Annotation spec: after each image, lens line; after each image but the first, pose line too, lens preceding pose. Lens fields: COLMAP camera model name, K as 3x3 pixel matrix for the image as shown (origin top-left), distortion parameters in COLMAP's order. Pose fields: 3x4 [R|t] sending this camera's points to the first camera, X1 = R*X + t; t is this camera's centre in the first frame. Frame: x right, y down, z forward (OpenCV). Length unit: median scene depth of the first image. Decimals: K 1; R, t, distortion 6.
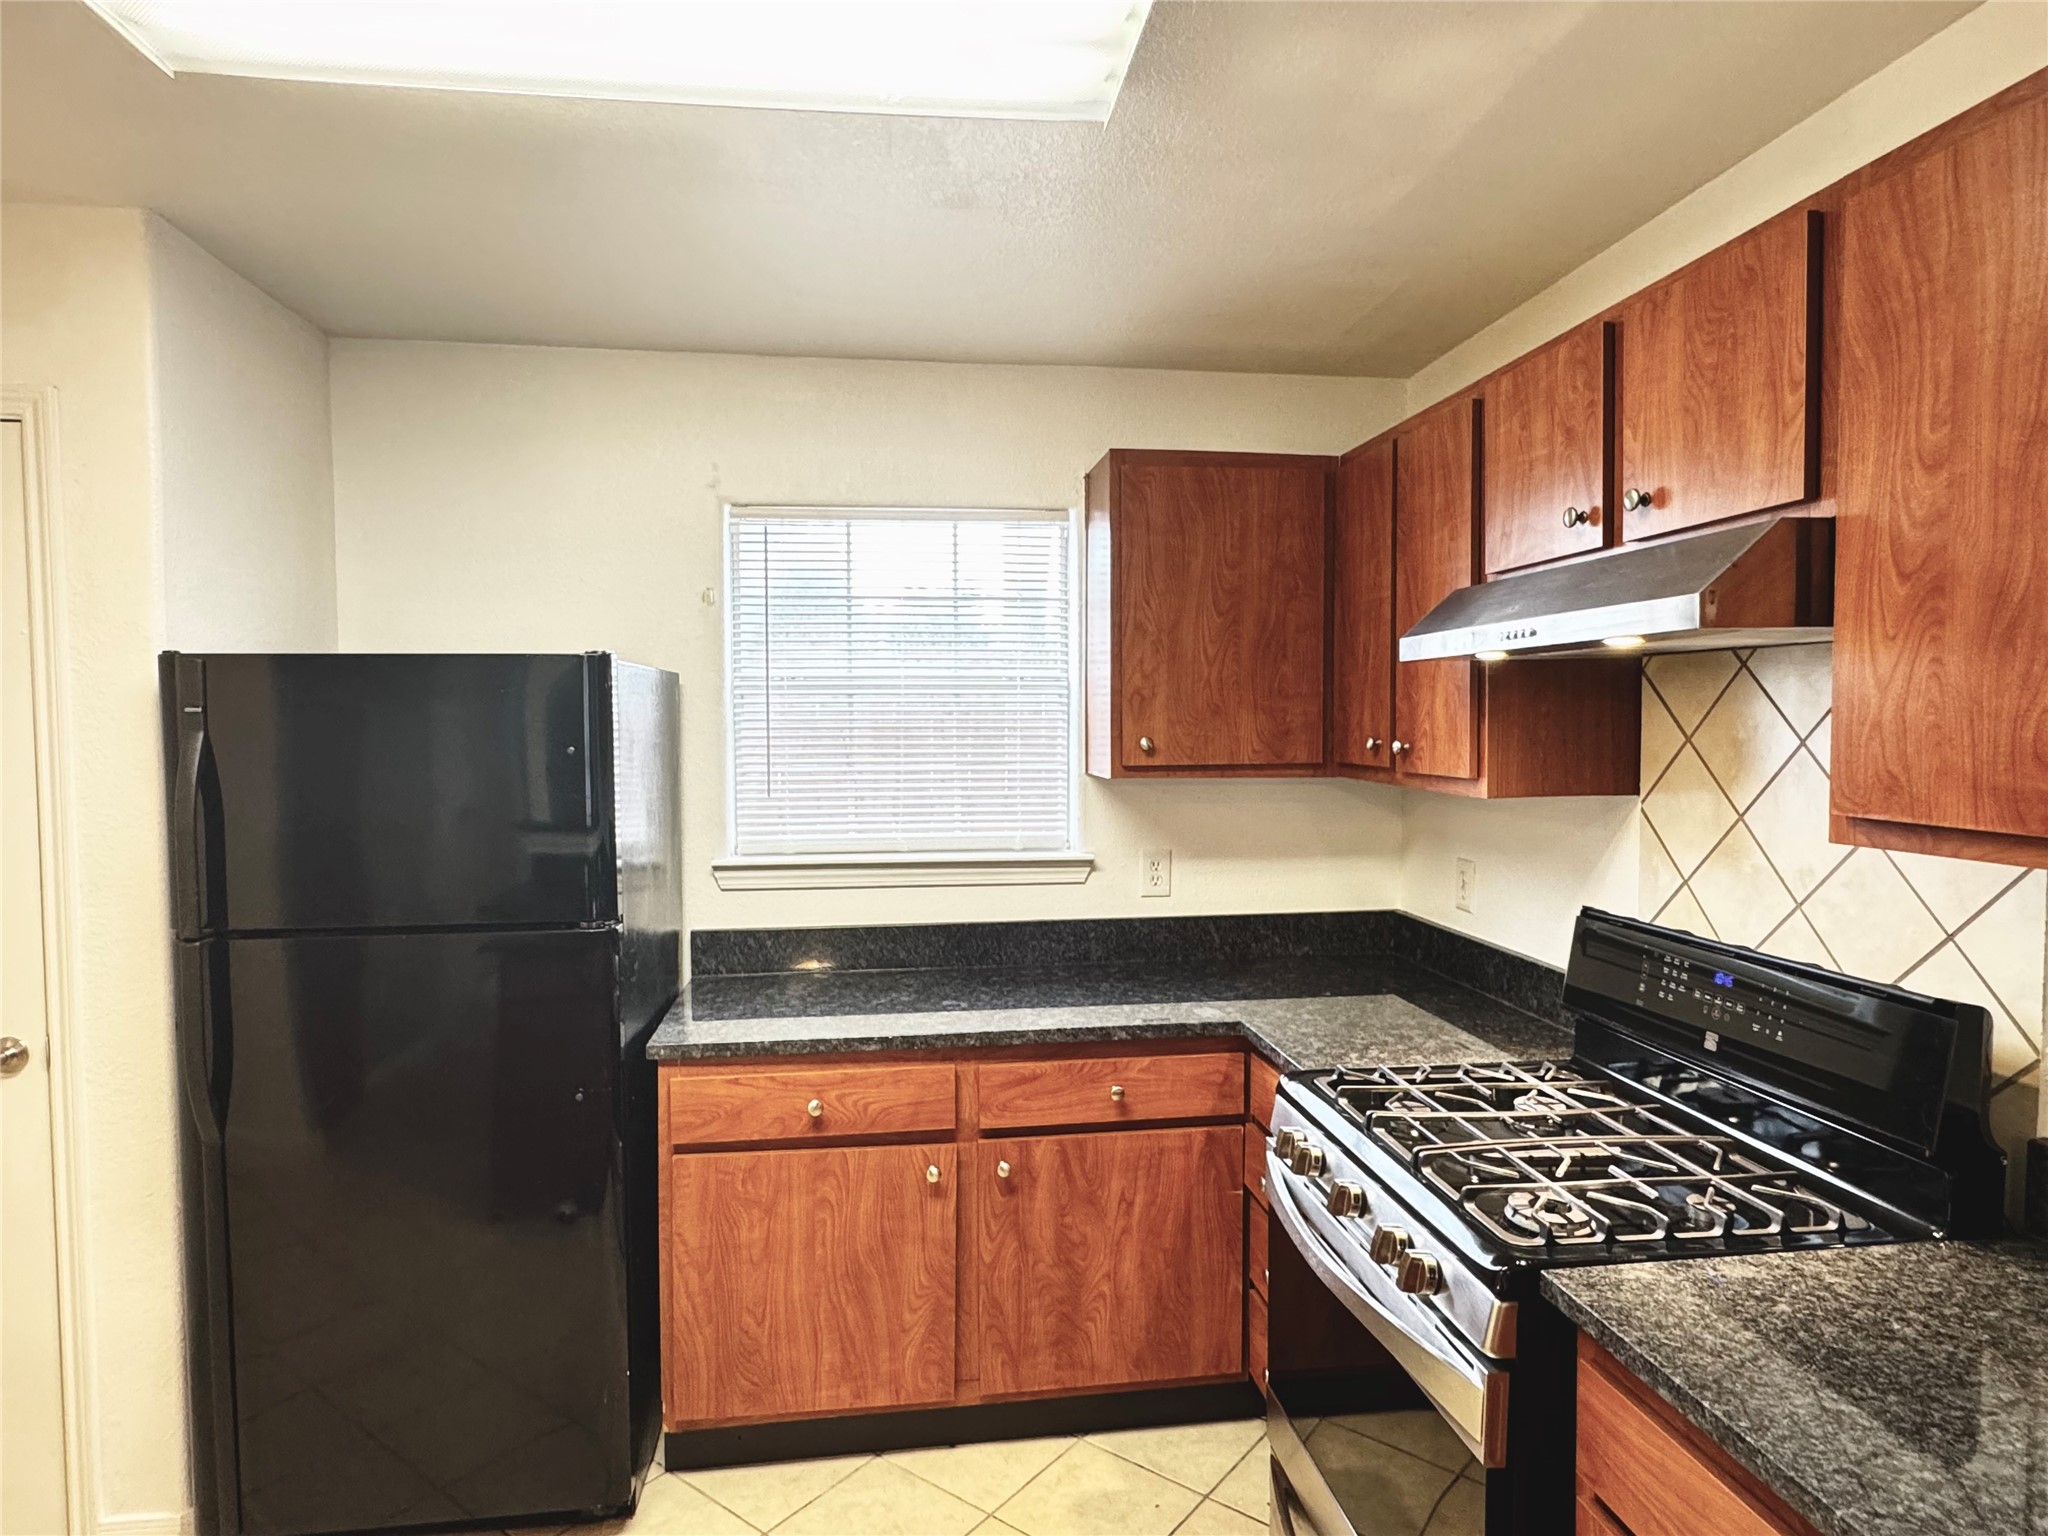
lens RADIAL K [[1158.2, 0, 1026.9], [0, 1158.2, 778.1], [0, 0, 1]] dist [0.004042, 0.000278]
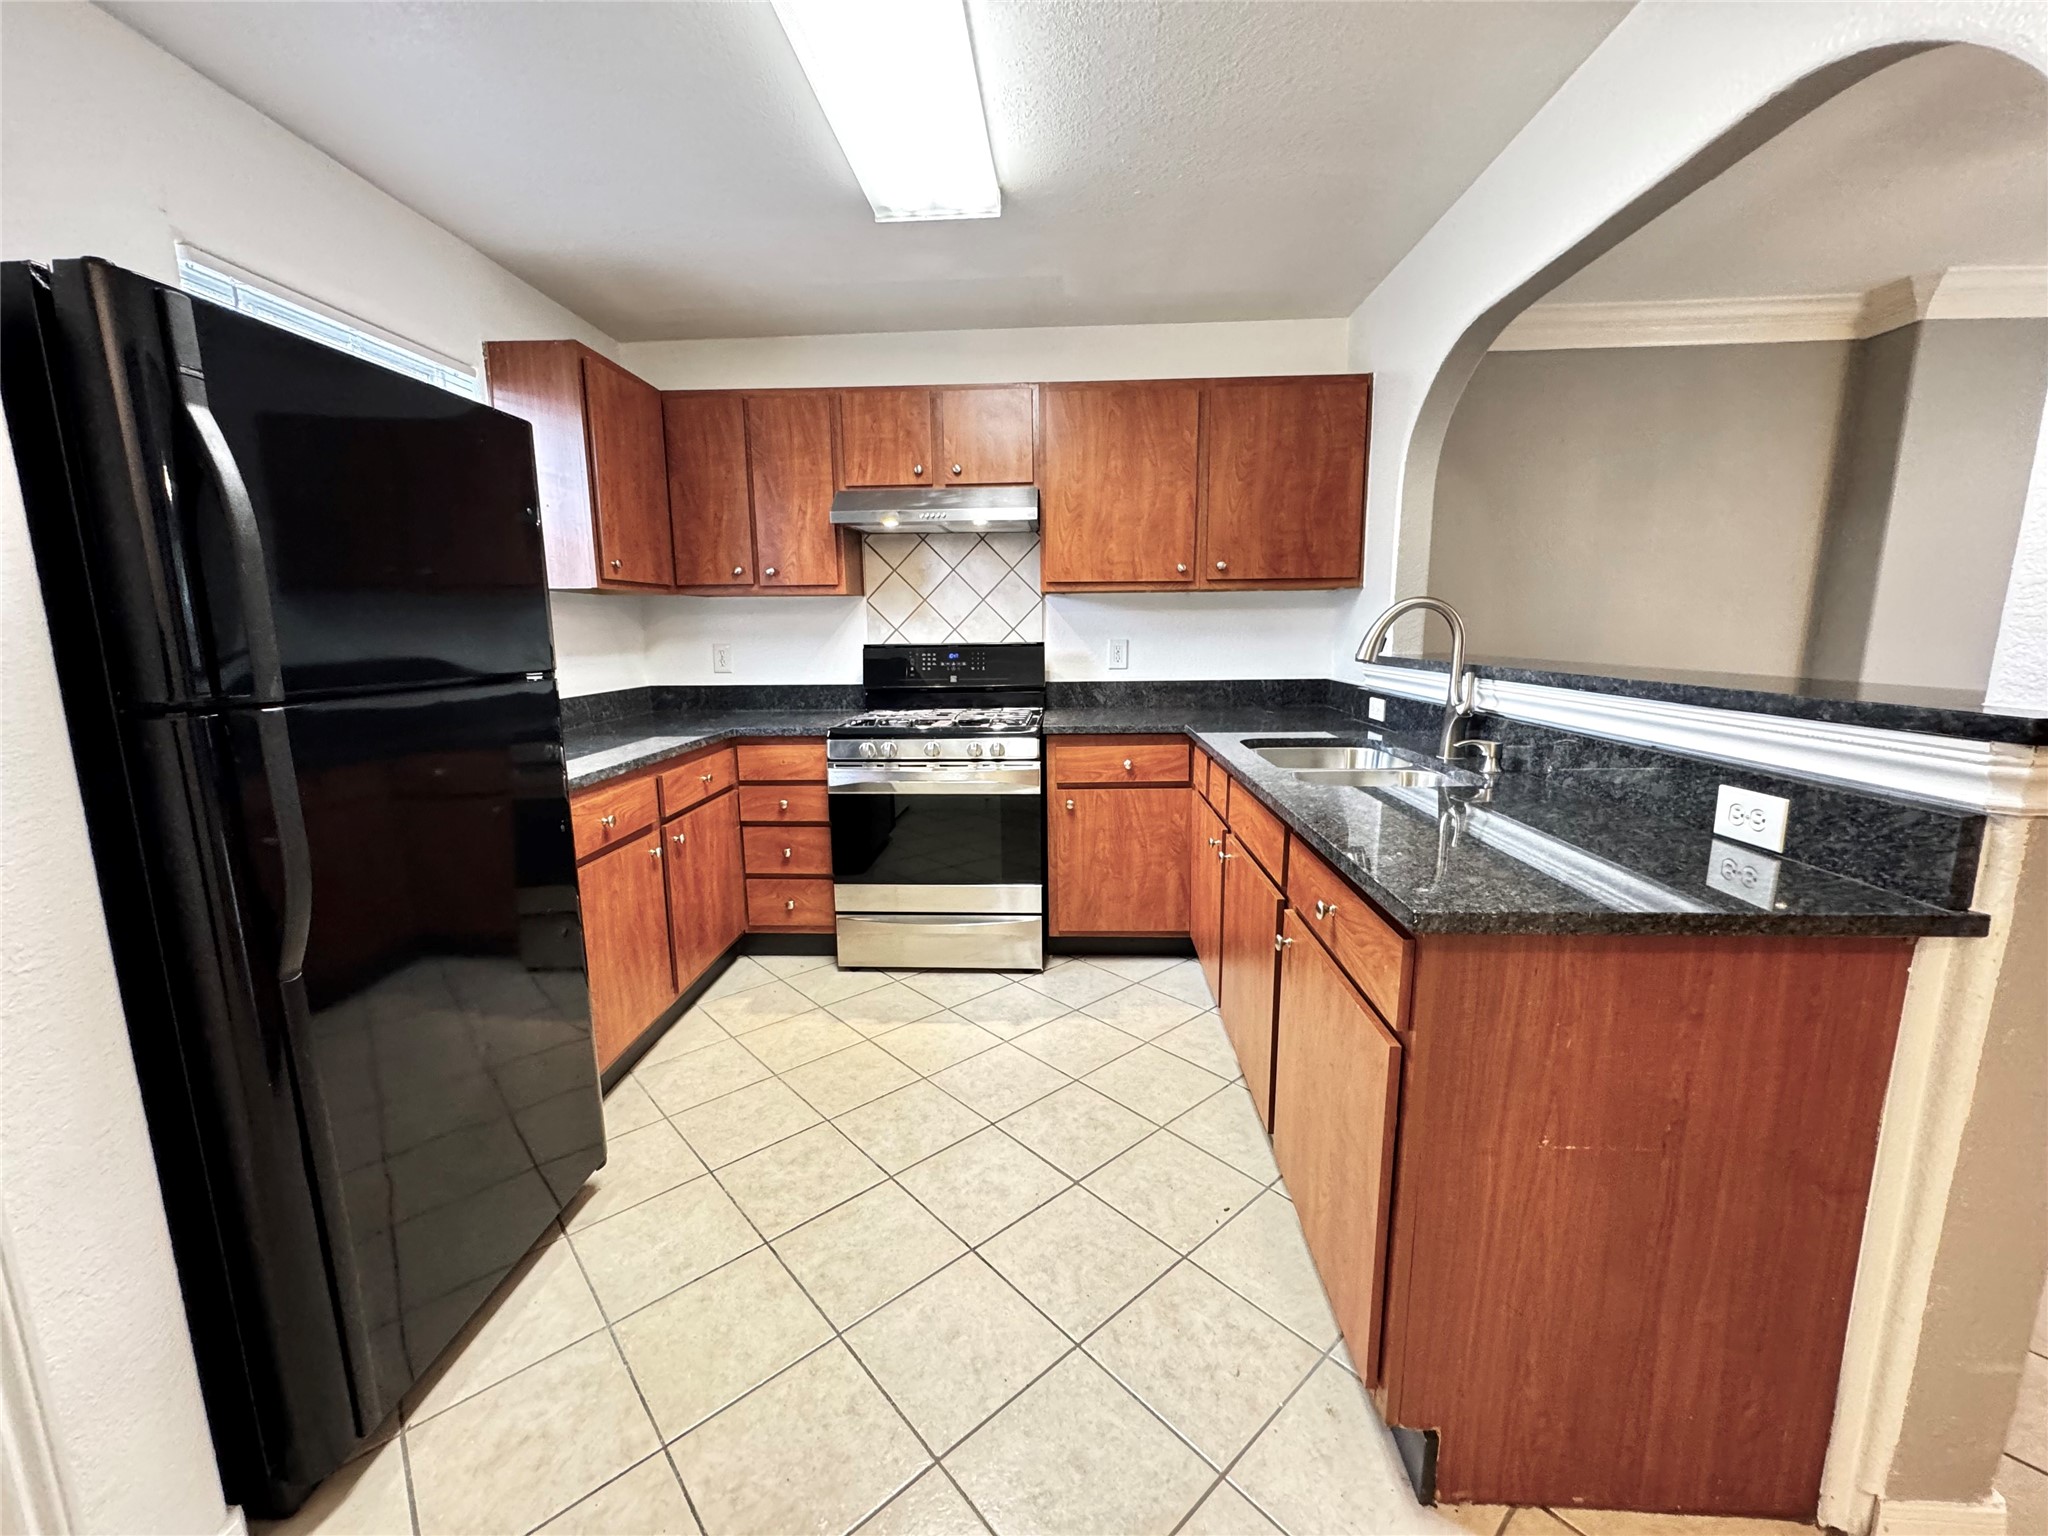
lens RADIAL K [[814.2, 0, 1030.9], [0, 814.2, 762.4], [0, 0, 1]] dist [-0.002082, 0.000994]
pose [[0.184383, -0.161781, 0.969448, -0.940788], [0.059607, 0.986385, 0.153270, 0.102597], [-0.981045, 0.029526, 0.191516, 0.342787]]
